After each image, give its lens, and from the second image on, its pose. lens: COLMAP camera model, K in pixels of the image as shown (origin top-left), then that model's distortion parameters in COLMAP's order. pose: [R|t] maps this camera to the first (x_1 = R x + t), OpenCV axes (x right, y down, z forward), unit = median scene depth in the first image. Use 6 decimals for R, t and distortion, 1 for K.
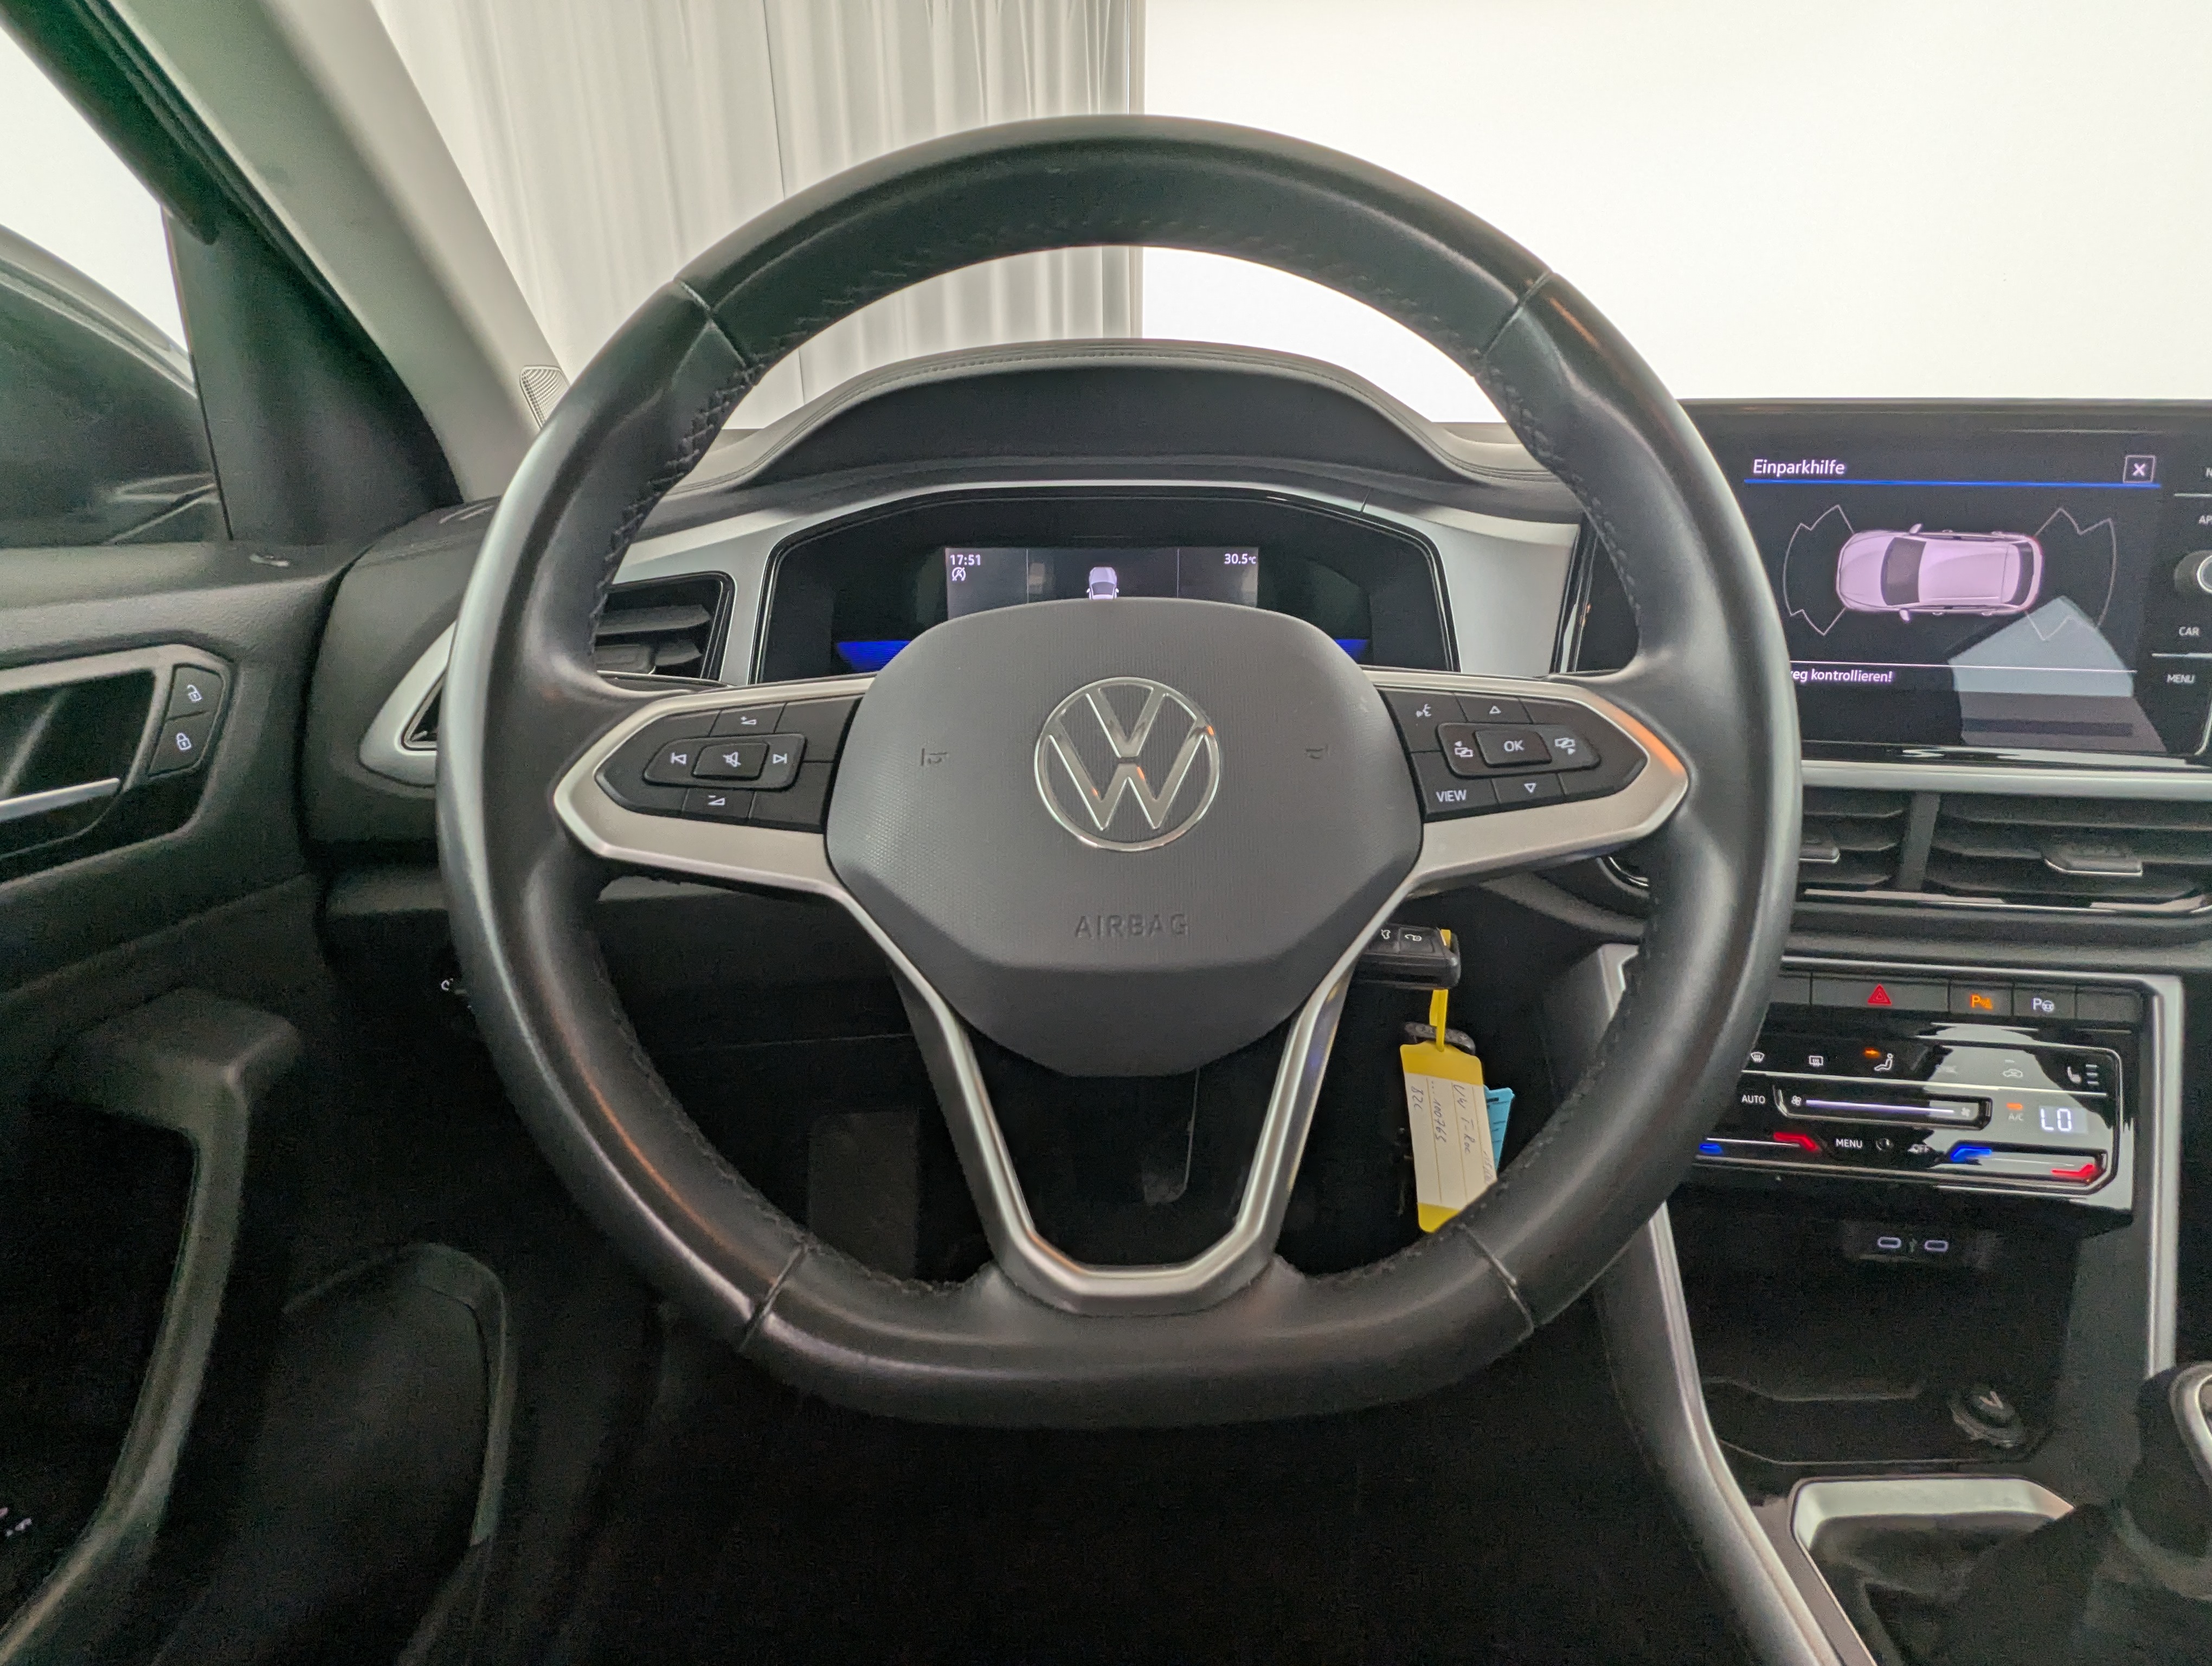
lens RADIAL K [[1062.0, 0, 1110.7], [0, 1062.0, 834.6], [0, 0, 1]] dist [-0.003156, -0.000540]
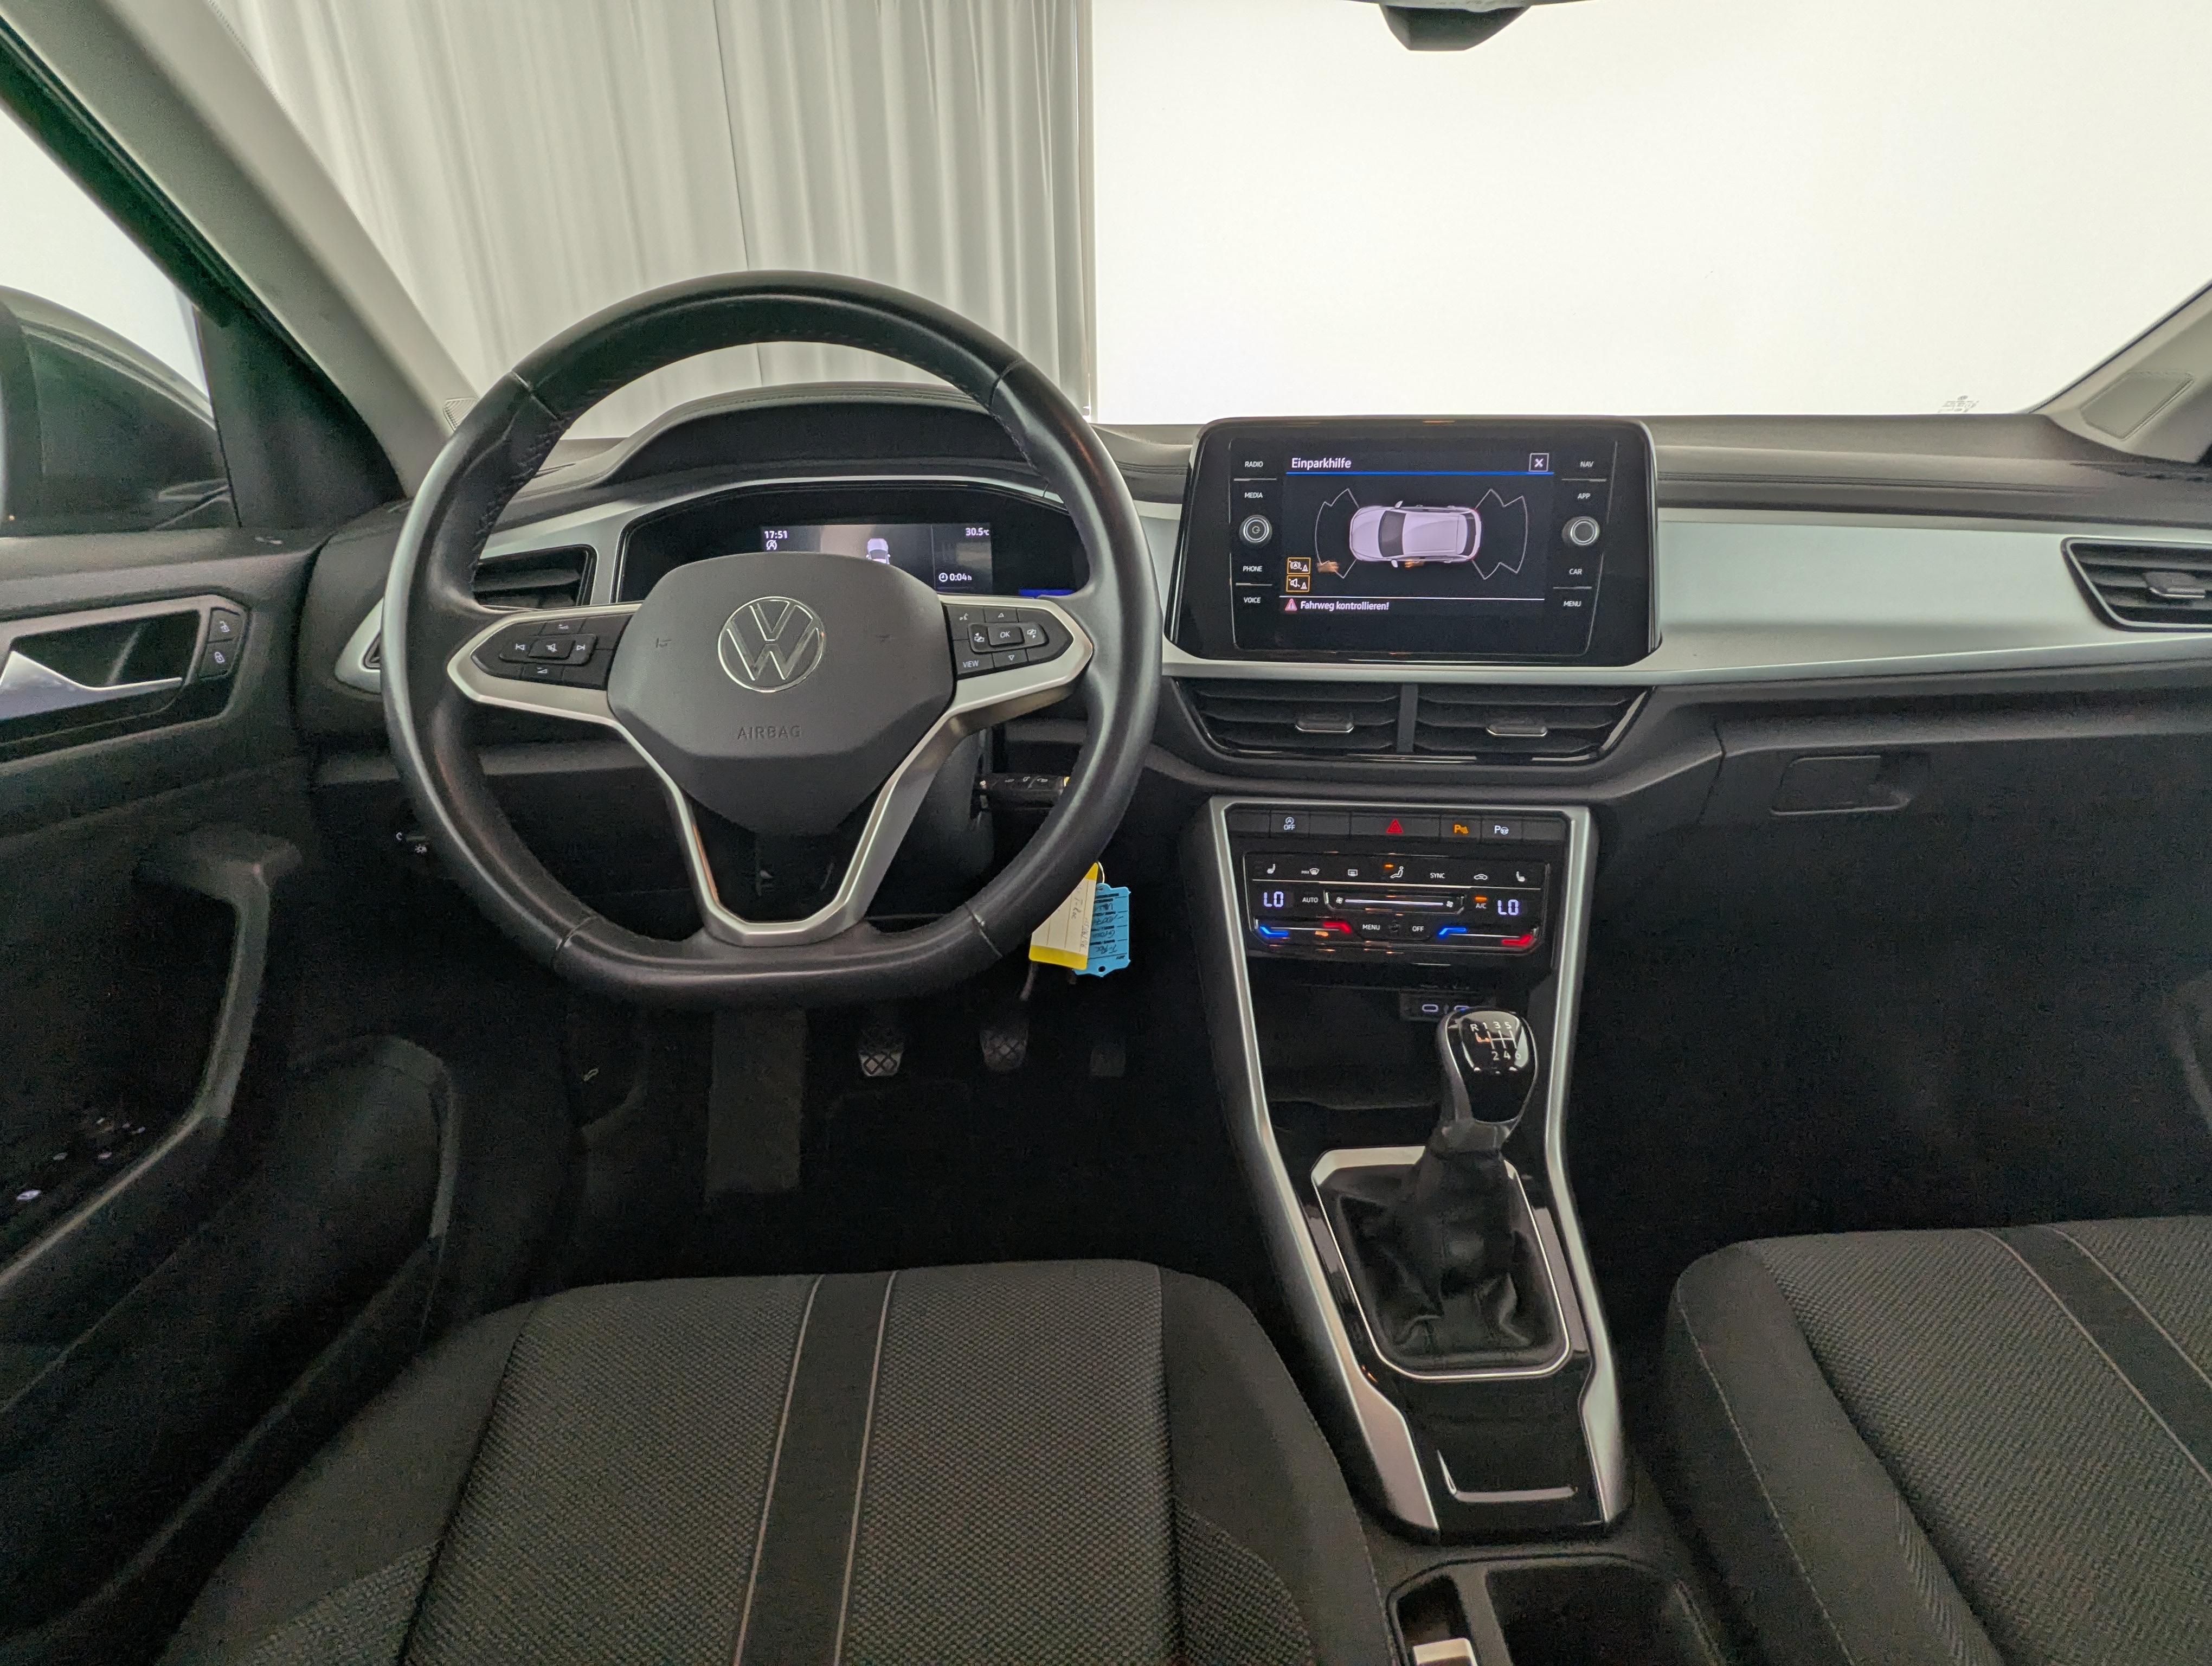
lens RADIAL K [[1062.0, 0, 1110.7], [0, 1062.0, 834.6], [0, 0, 1]] dist [-0.003156, -0.000540]
pose [[0.999740, -0.016493, 0.015774, 0.378160], [0.016211, 0.999709, 0.017891, 0.157158], [-0.016064, -0.017631, 0.999716, -0.545326]]
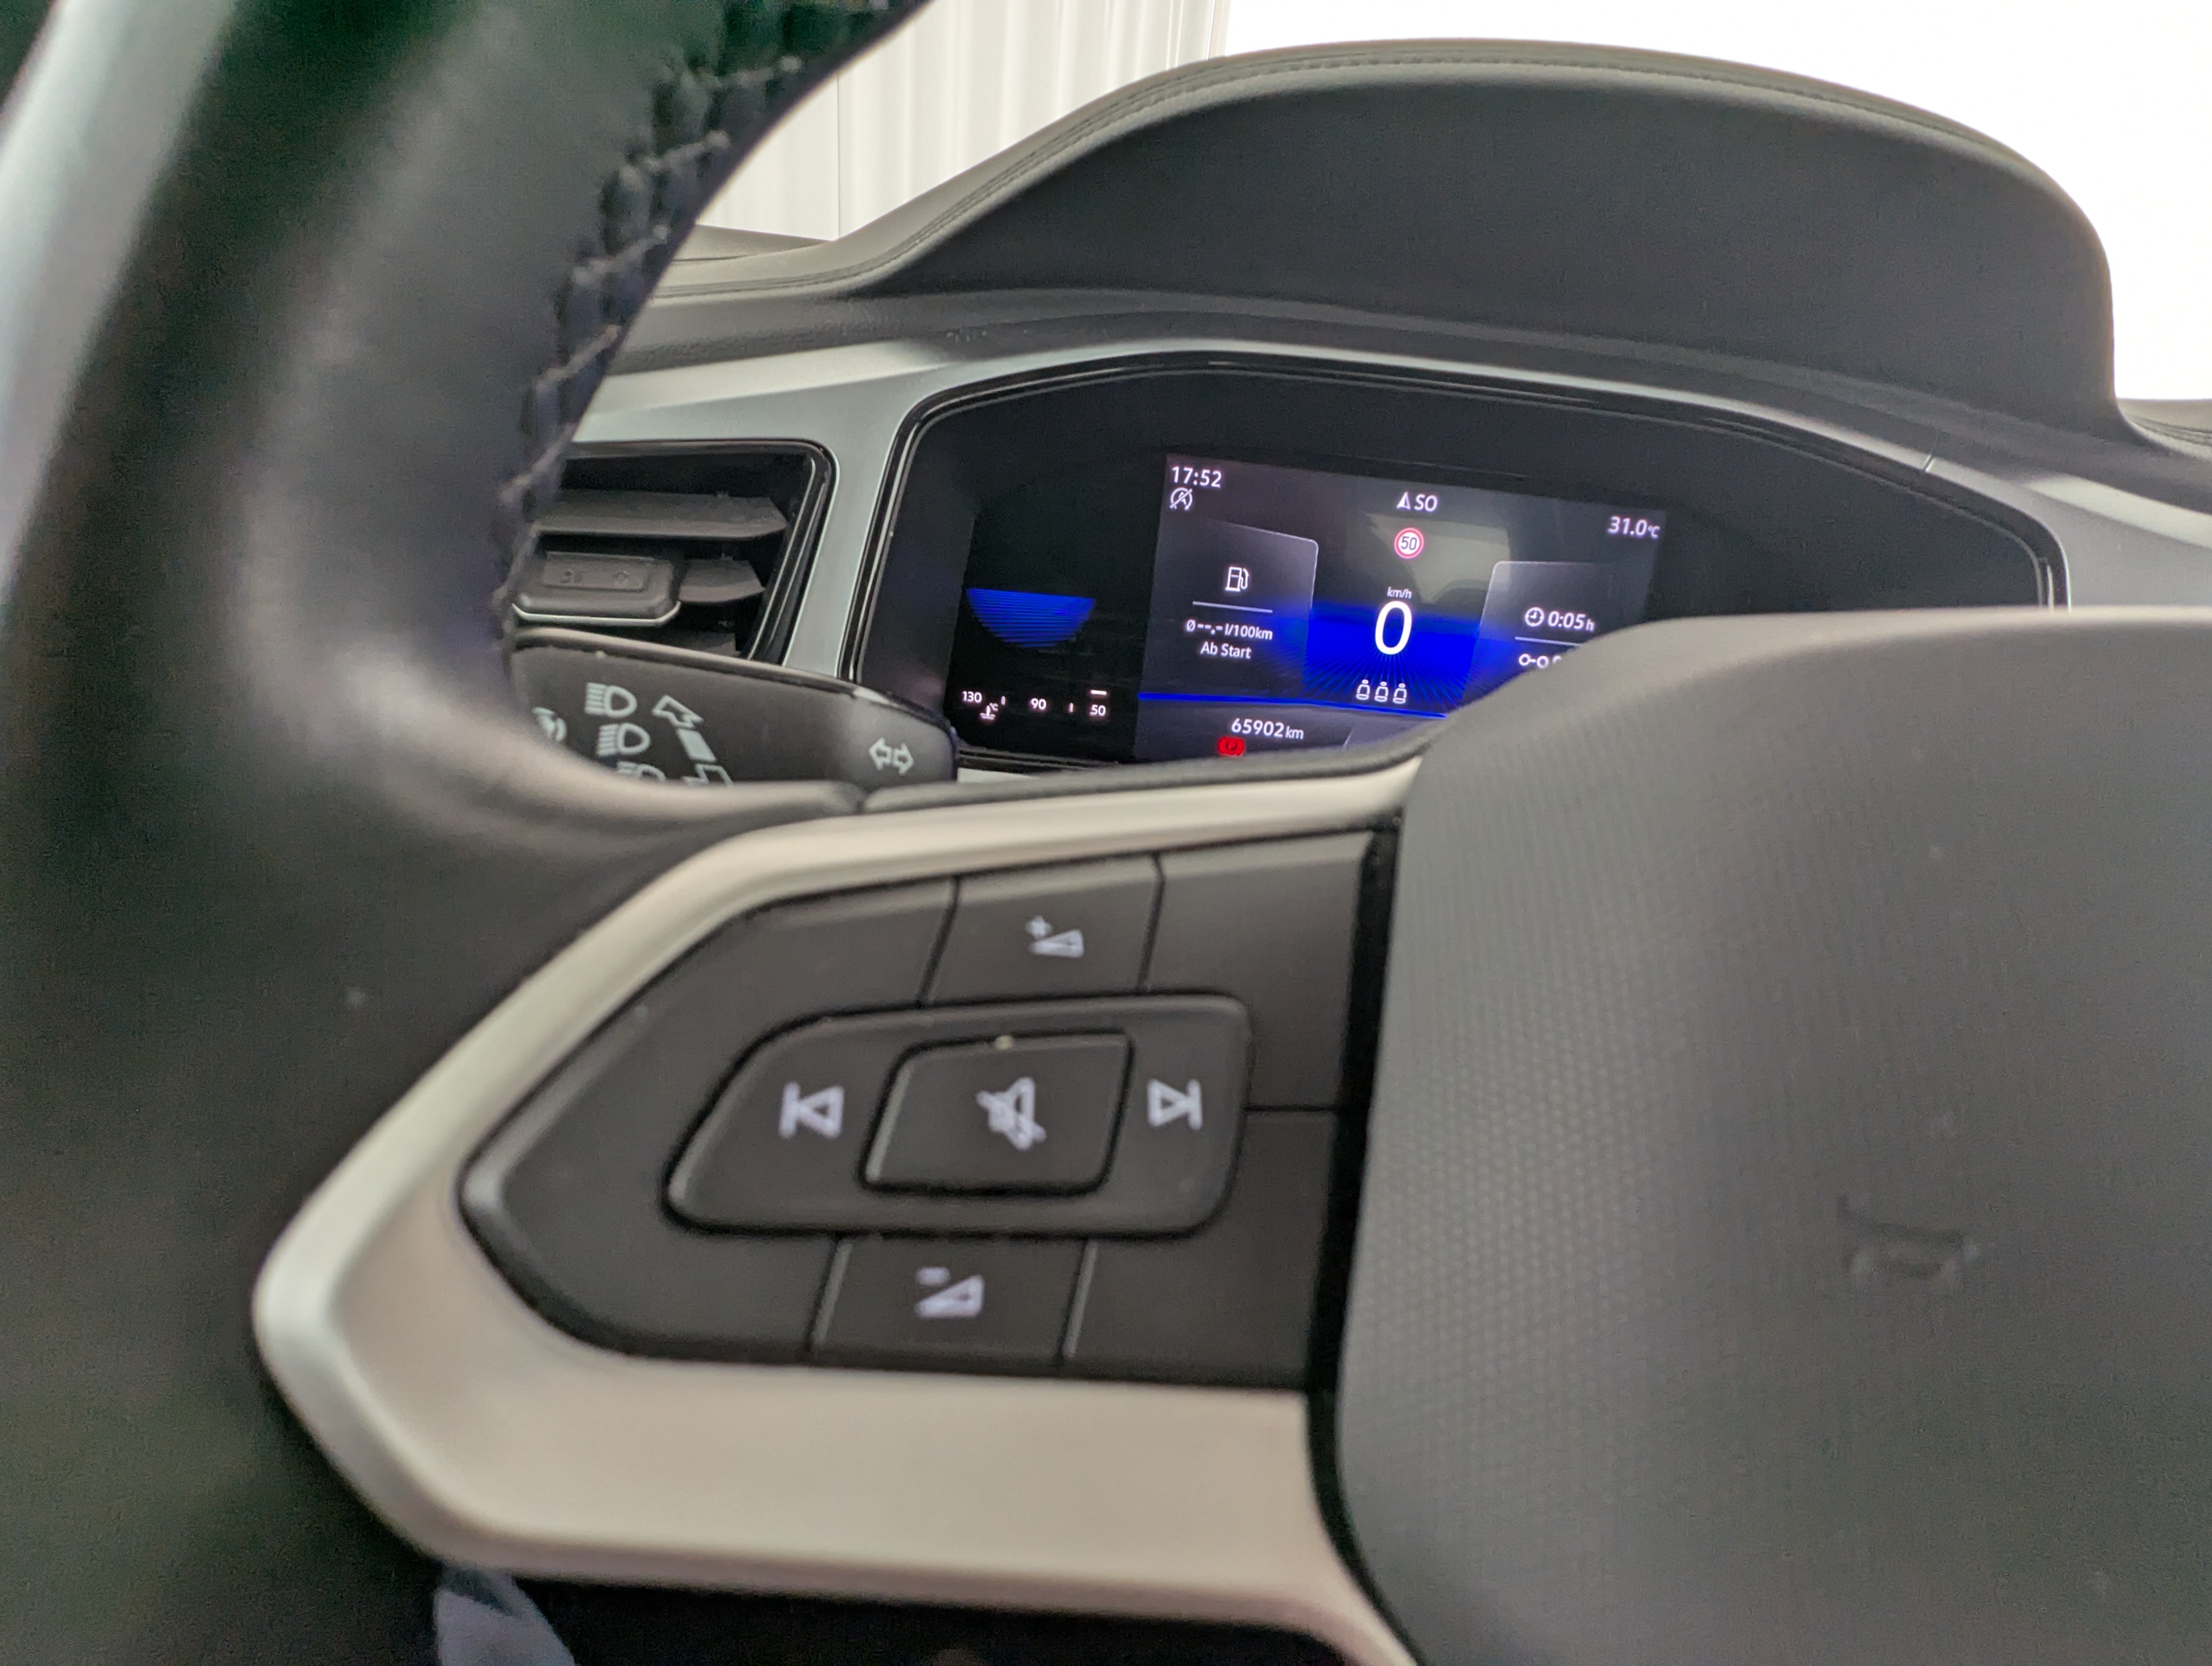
lens RADIAL K [[1062.0, 0, 1110.7], [0, 1062.0, 834.6], [0, 0, 1]] dist [-0.003156, -0.000540]
pose [[0.993612, 0.111191, 0.019275, -0.247290], [-0.111994, 0.992581, 0.047334, -0.108805], [-0.013869, -0.049190, 0.998693, 0.534362]]
